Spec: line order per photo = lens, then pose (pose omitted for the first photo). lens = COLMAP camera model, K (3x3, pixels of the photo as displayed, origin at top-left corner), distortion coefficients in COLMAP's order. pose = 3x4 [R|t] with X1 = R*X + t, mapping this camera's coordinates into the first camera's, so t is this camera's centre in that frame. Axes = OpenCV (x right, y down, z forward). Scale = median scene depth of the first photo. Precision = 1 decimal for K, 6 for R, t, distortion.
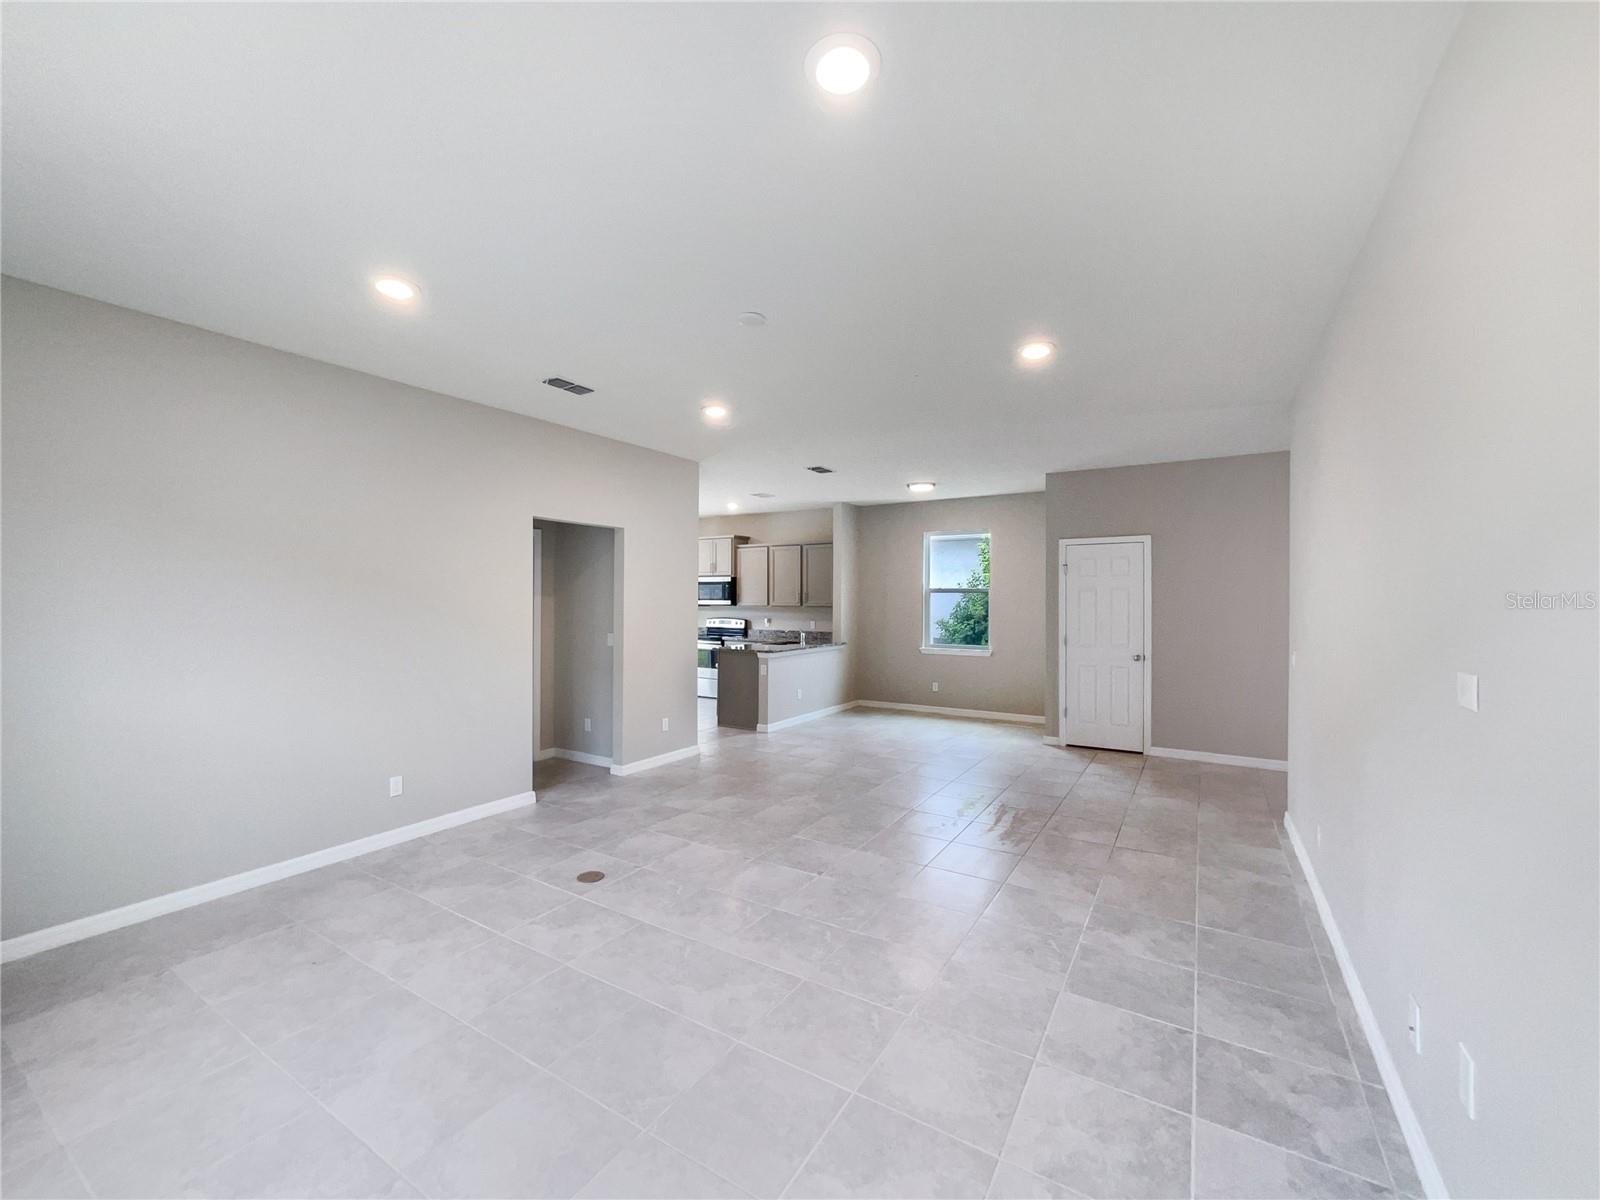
lens RADIAL K [[661.1, 0, 806.5], [0, 661.1, 605.4], [0, 0, 1]] dist [-0.003323, 0.000750]
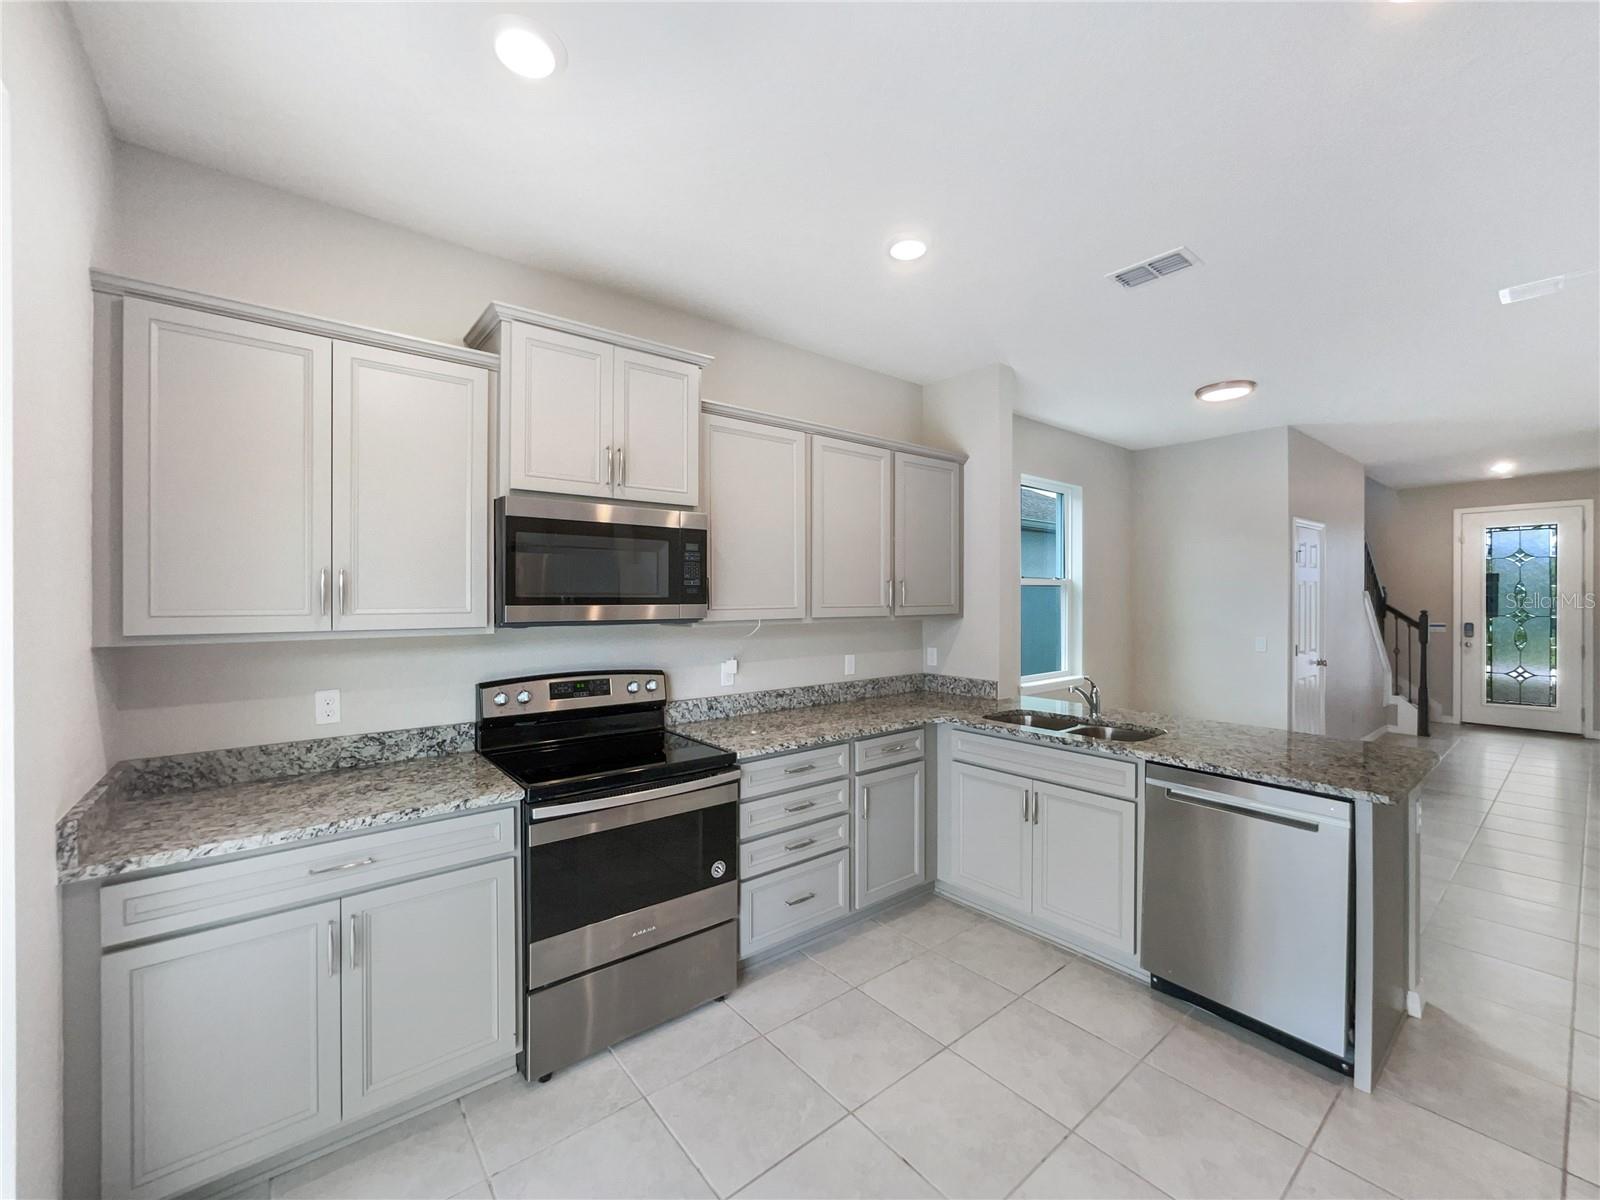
lens RADIAL K [[661.1, 0, 845.6], [0, 661.1, 592.9], [0, 0, 1]] dist [-0.003323, 0.000750]
pose [[0.303181, -0.001317, 0.952932, -0.336449], [0.003797, 0.999993, 0.000174, -0.010845], [-0.952925, 0.003566, 0.303184, 0.850089]]
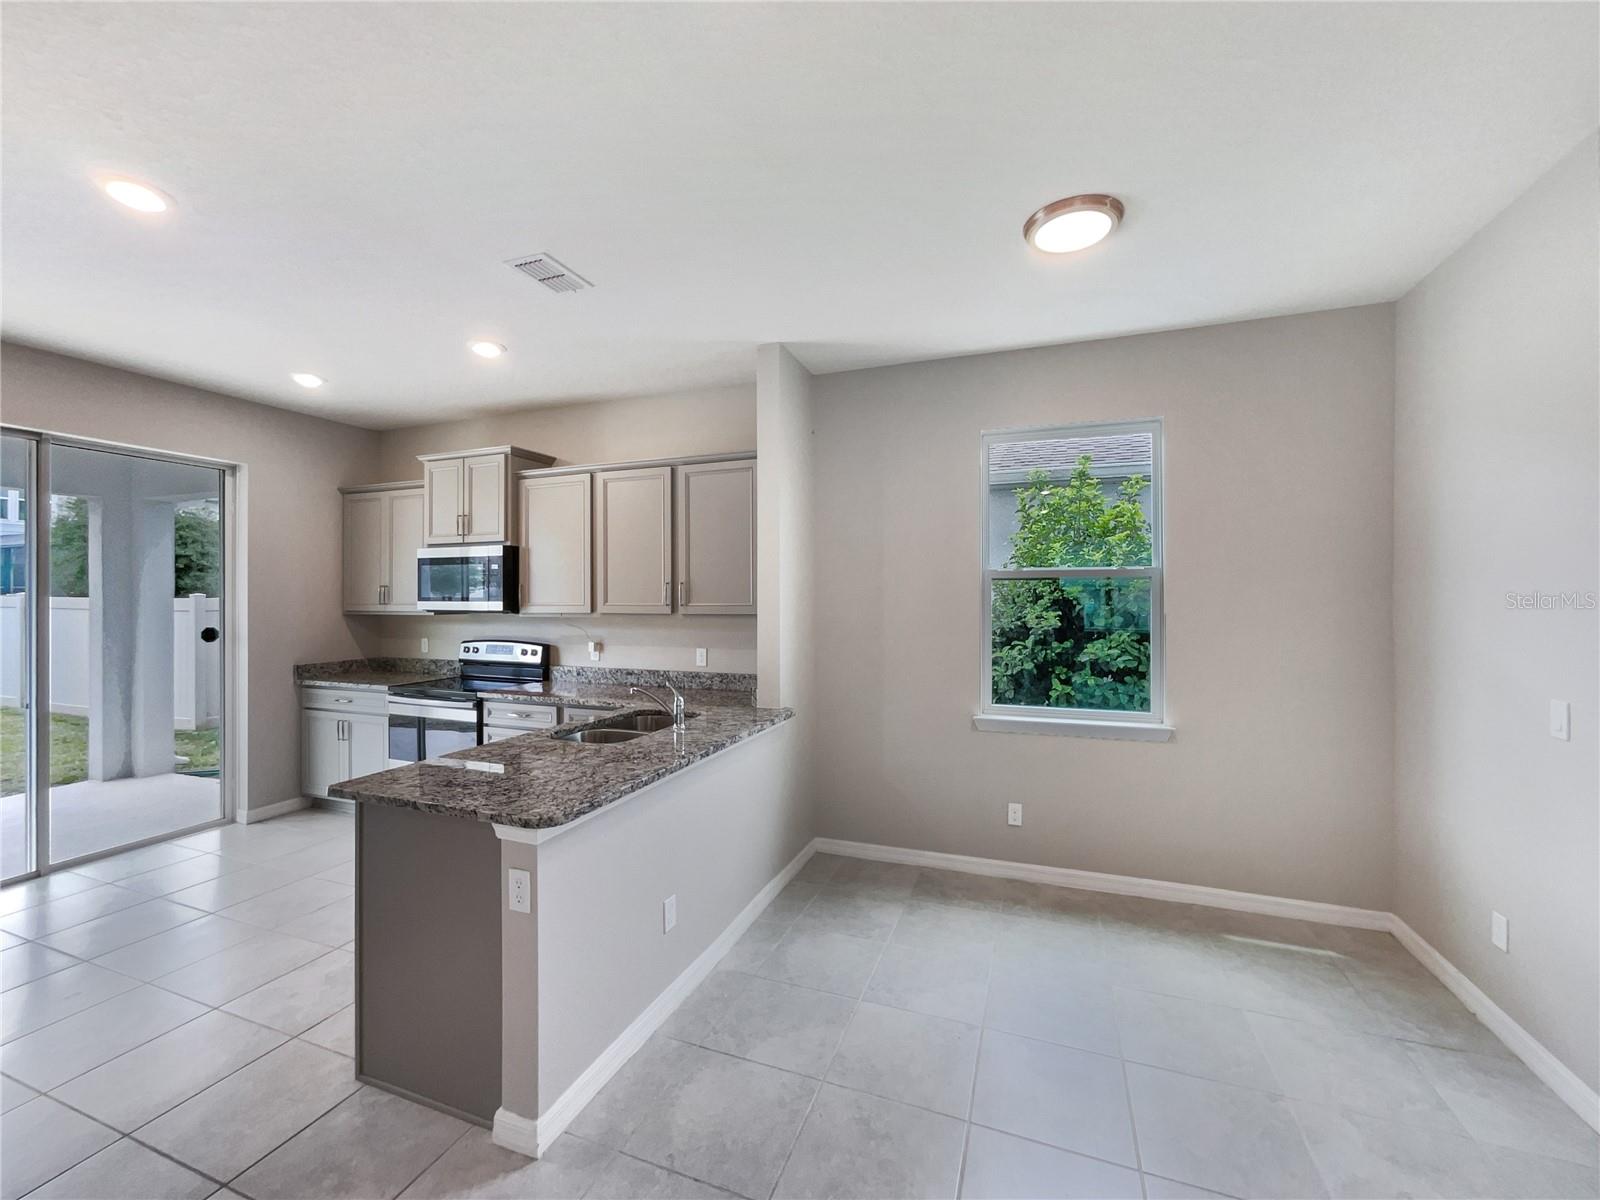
lens RADIAL K [[661.1, 0, 796.7], [0, 661.1, 594.2], [0, 0, 1]] dist [-0.003323, 0.000750]
pose [[0.983573, -0.005133, 0.180440, -0.006476], [0.006989, 0.999929, -0.009652, -0.006542], [-0.180377, 0.010754, 0.983539, 0.542415]]
